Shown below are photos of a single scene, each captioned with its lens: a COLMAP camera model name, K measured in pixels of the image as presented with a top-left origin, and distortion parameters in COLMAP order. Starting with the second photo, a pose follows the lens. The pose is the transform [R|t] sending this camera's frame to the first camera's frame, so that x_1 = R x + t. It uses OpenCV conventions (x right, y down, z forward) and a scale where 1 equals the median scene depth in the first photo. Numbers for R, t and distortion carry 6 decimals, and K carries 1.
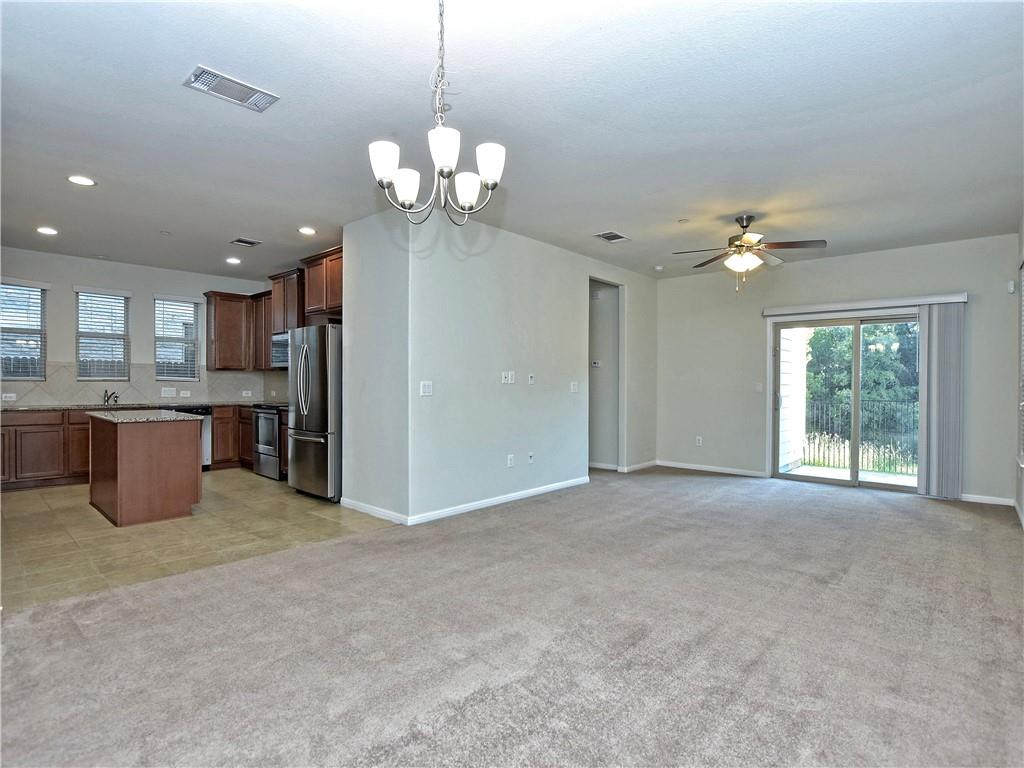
lens RADIAL K [[520.5, 0, 513.7], [0, 520.5, 385.5], [0, 0, 1]] dist [-0.028055, -0.000097]
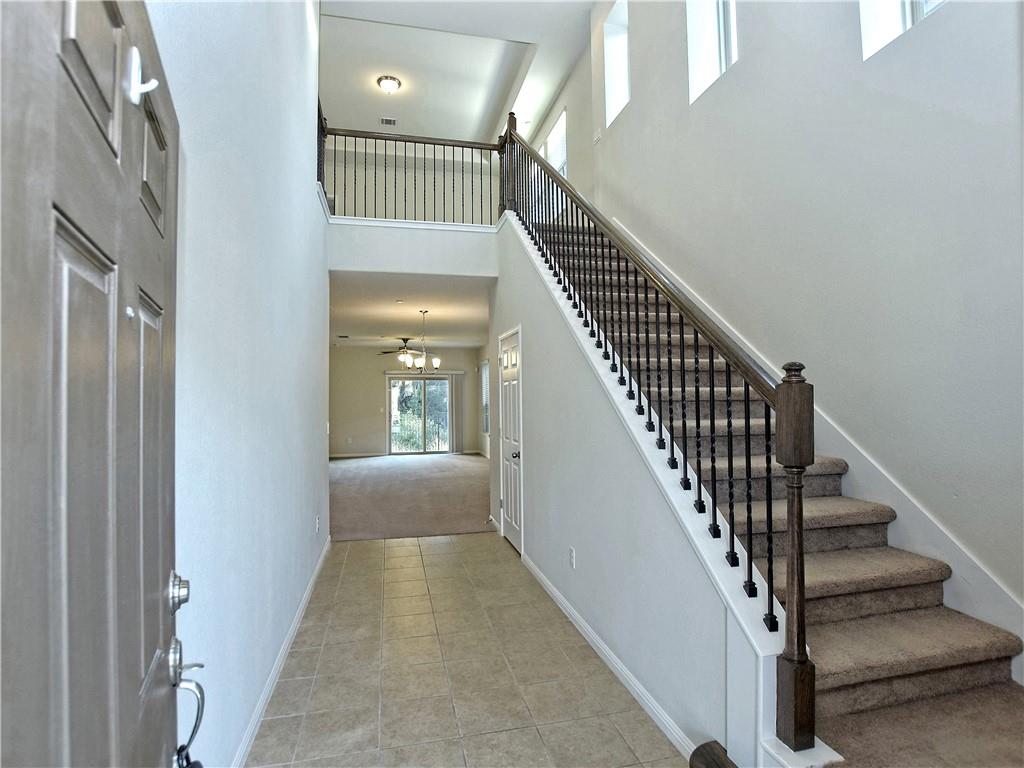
lens RADIAL K [[525.1, 0, 512.9], [0, 525.1, 386.9], [0, 0, 1]] dist [-0.025116, 0.000230]
pose [[0.572361, 0.004443, 0.819990, -0.971373], [0.017515, 0.999691, -0.017642, -0.043776], [-0.819815, 0.024460, 0.572107, -0.604828]]
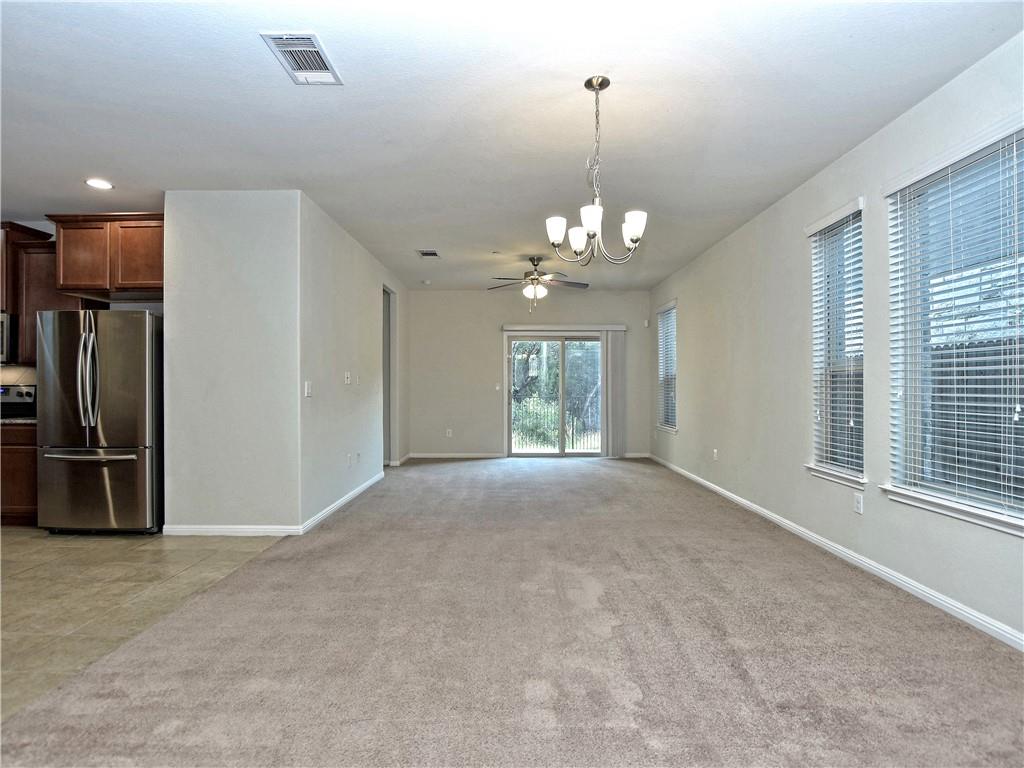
lens RADIAL K [[520.5, 0, 513.7], [0, 520.5, 385.5], [0, 0, 1]] dist [-0.028055, -0.000097]
pose [[0.744677, -0.005892, 0.667399, -0.385181], [0.009121, 0.999957, -0.001348, 0.003103], [-0.667363, 0.007091, 0.744699, 0.033180]]
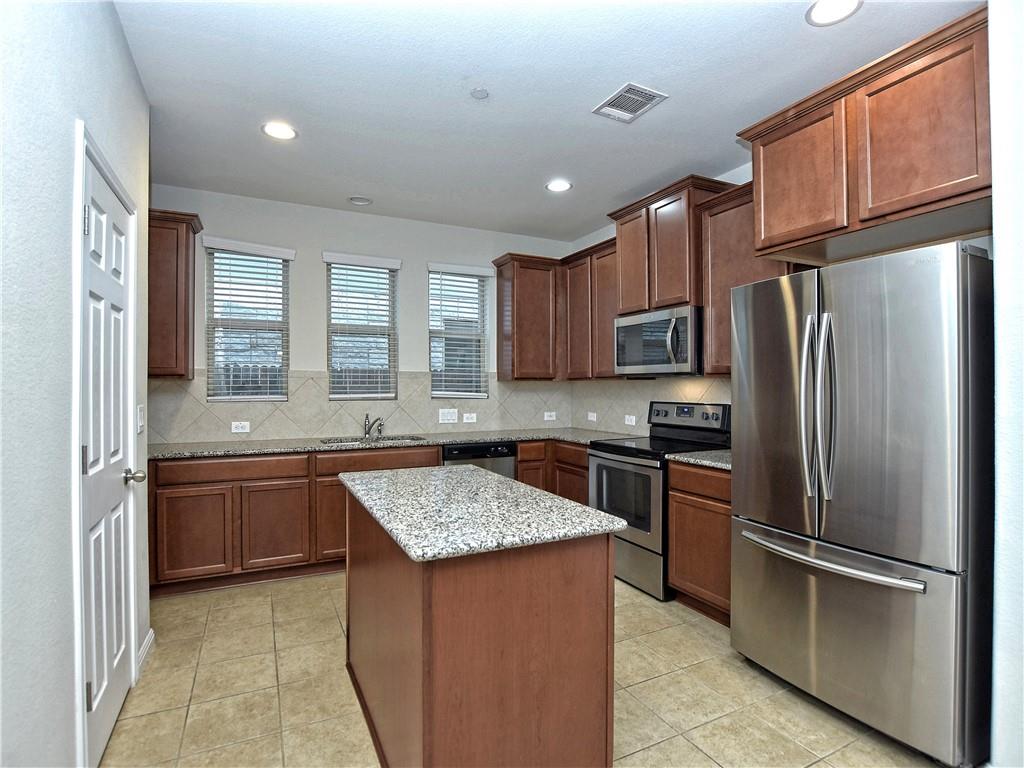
lens RADIAL K [[520.5, 0, 513.7], [0, 520.5, 385.5], [0, 0, 1]] dist [-0.028055, -0.000097]
pose [[0.929999, -0.008666, -0.367460, -0.416243], [0.004919, 0.999926, -0.011133, -0.020079], [0.367530, 0.008546, 0.929973, 0.497504]]
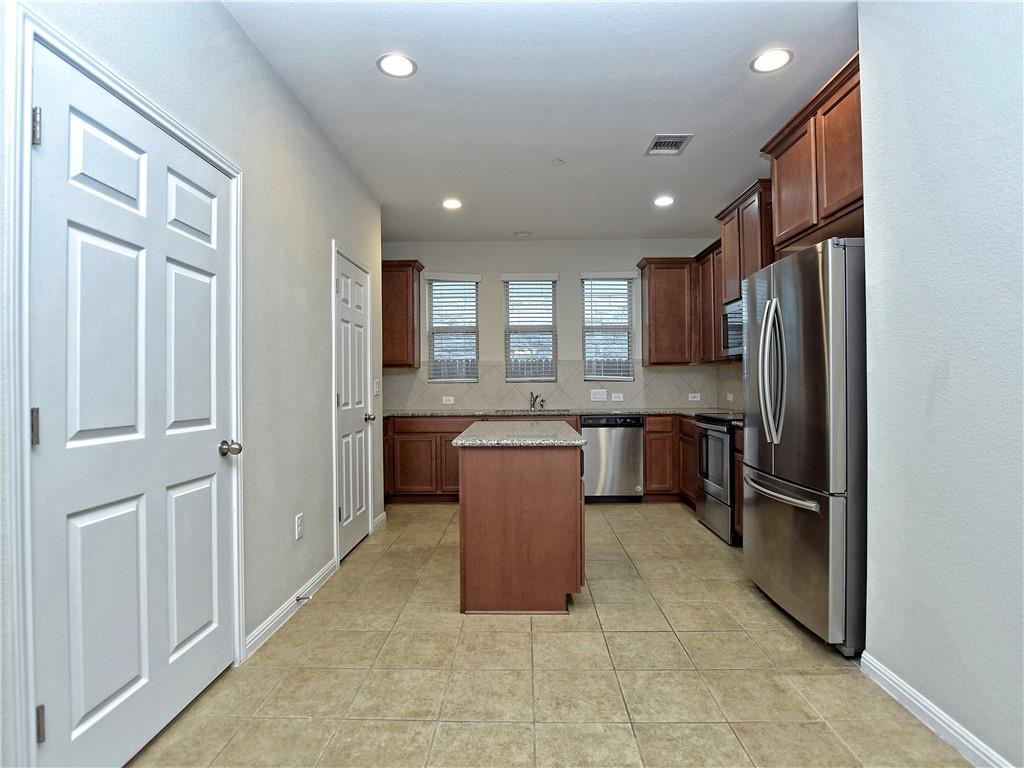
lens RADIAL K [[525.1, 0, 512.9], [0, 525.1, 386.9], [0, 0, 1]] dist [-0.025116, 0.000230]
pose [[0.652449, -0.008166, -0.757789, -0.169046], [0.007617, 0.999962, -0.004217, 0.003447], [0.757794, -0.003021, 0.652486, 0.435741]]
